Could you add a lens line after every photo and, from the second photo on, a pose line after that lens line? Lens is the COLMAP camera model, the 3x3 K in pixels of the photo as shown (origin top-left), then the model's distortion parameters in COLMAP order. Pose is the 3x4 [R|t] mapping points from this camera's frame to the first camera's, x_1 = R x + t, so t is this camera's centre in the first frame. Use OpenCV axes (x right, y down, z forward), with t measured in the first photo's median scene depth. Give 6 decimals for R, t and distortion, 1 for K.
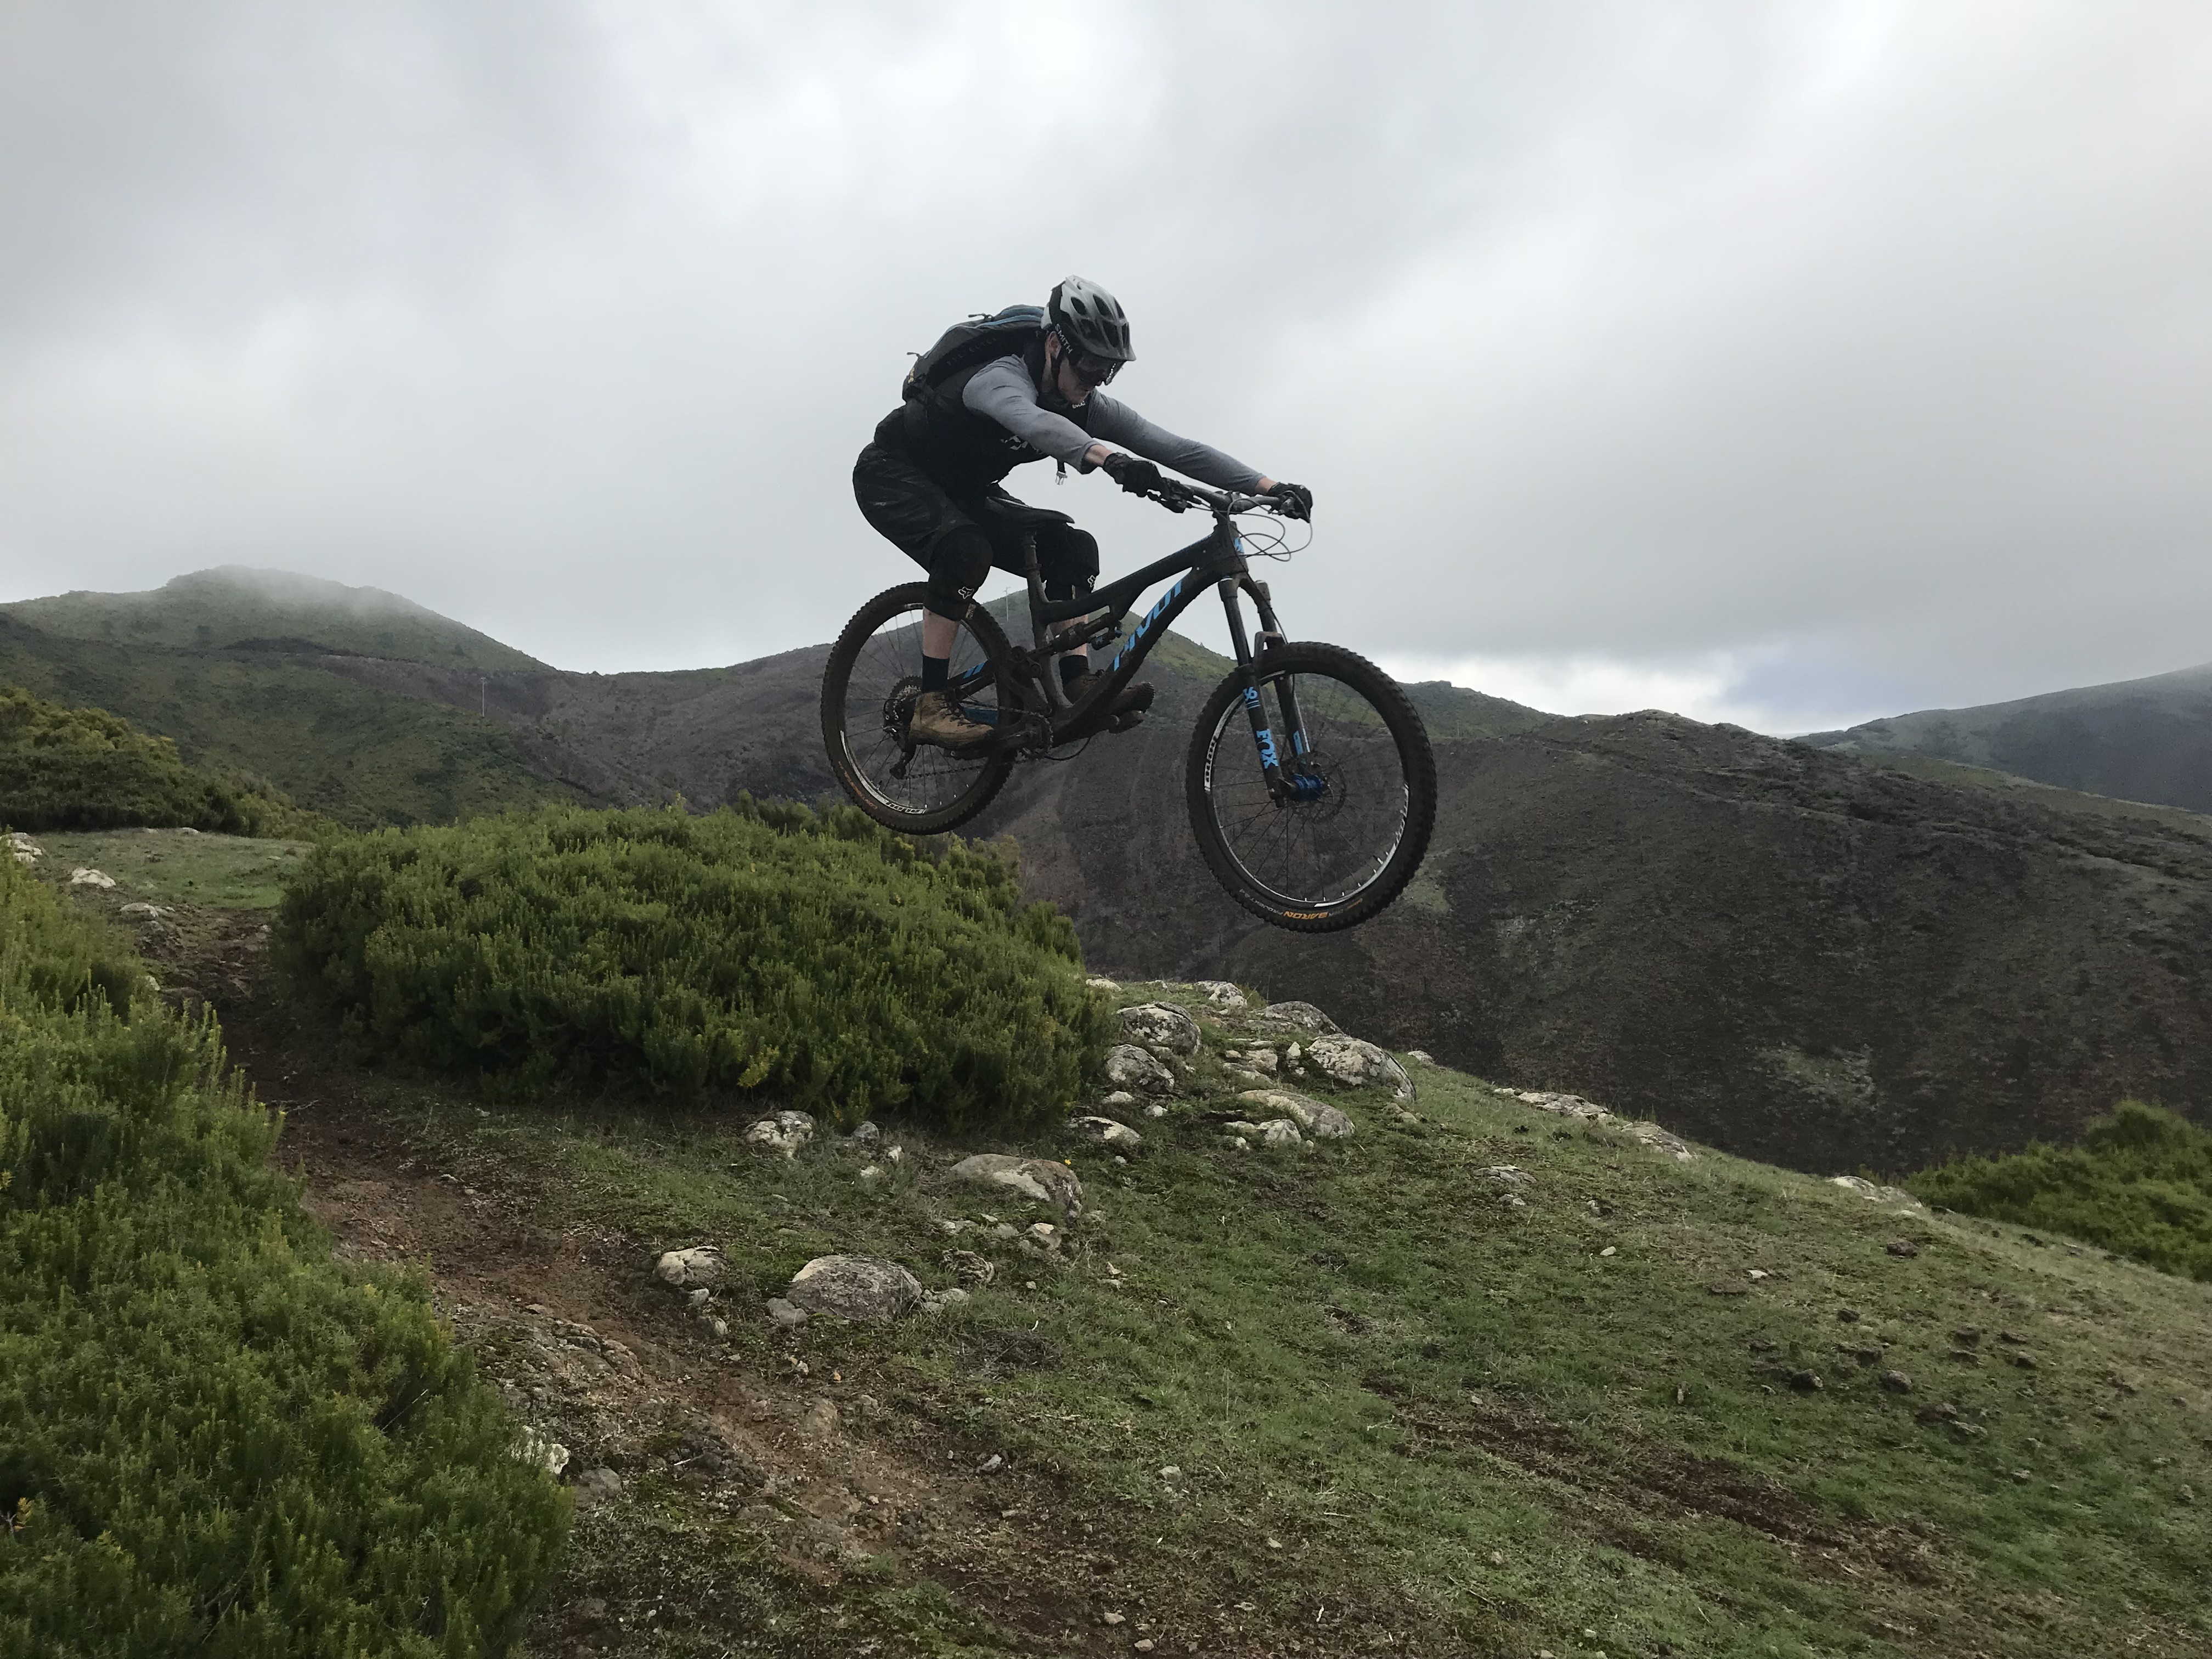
lens RADIAL K [[1810.8, 0, 1110.3], [0, 1810.8, 785.5], [0, 0, 1]] dist [0.023623, -0.022953]
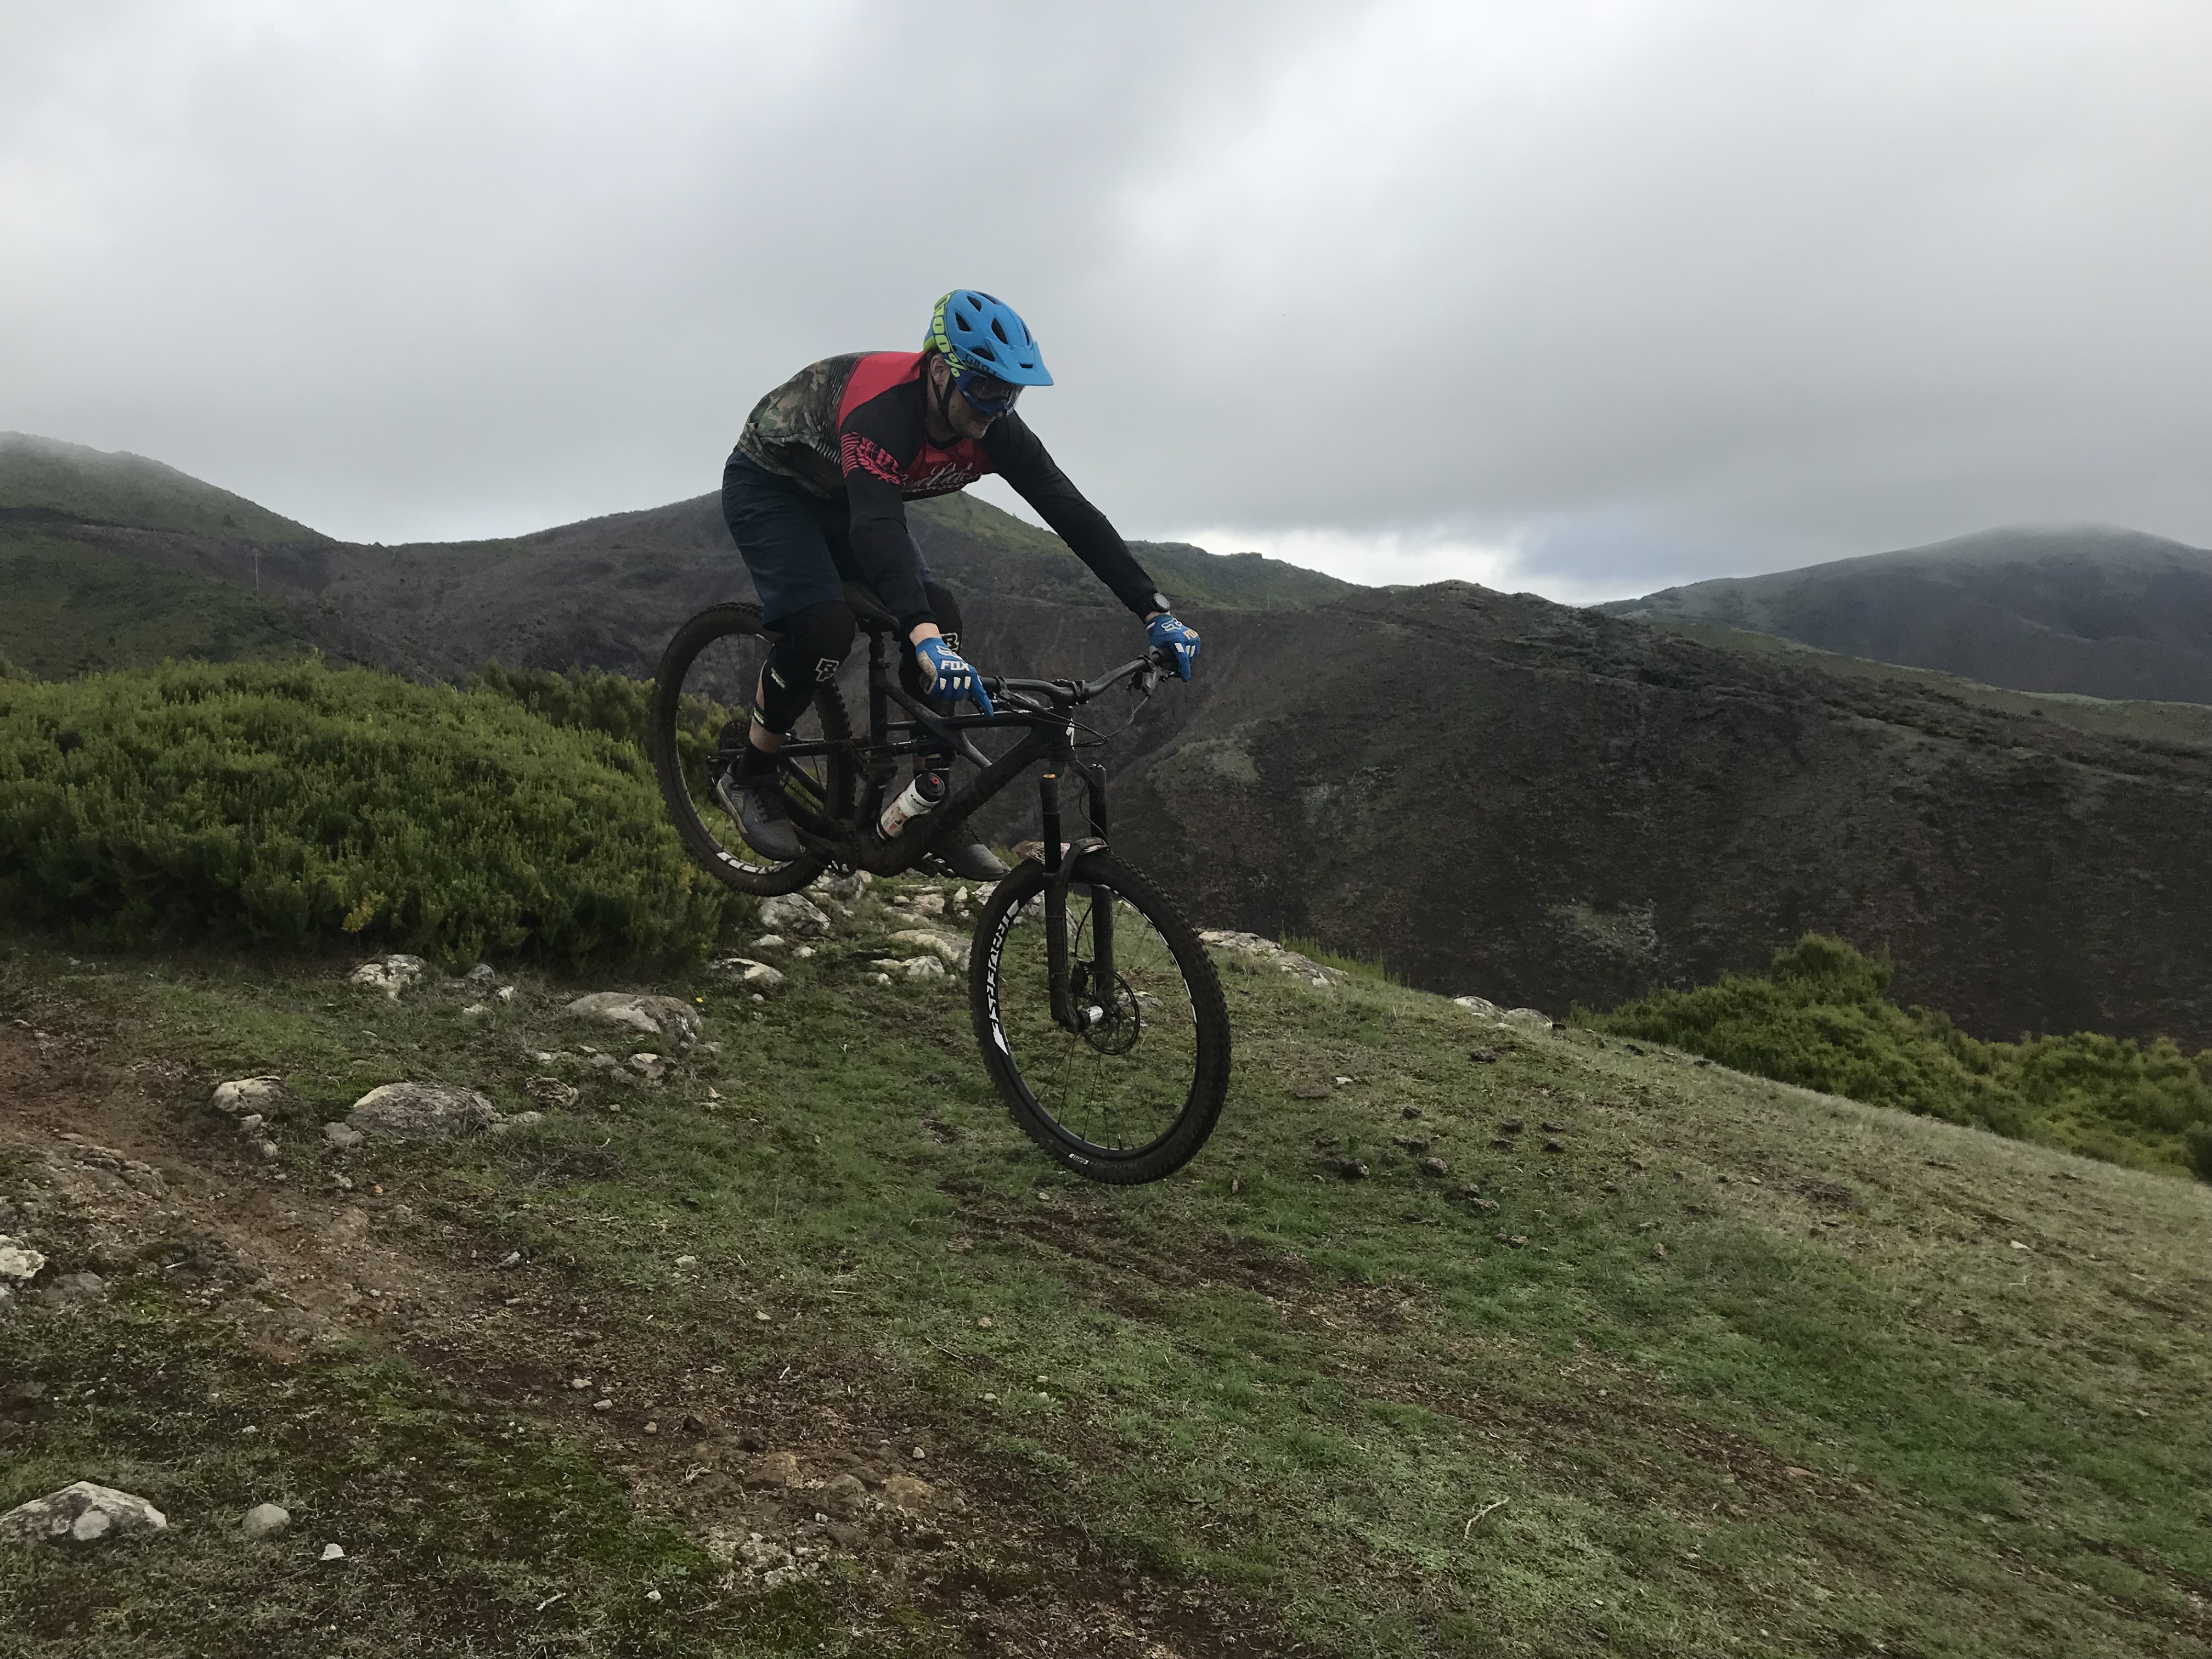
lens RADIAL K [[1810.8, 0, 1119.4], [0, 1810.8, 812.2], [0, 0, 1]] dist [0.023623, -0.022953]
pose [[0.994673, -0.017397, 0.101605, 0.126329], [0.008772, 0.996366, 0.084725, 0.018647], [-0.102710, -0.083382, 0.991210, -0.043052]]
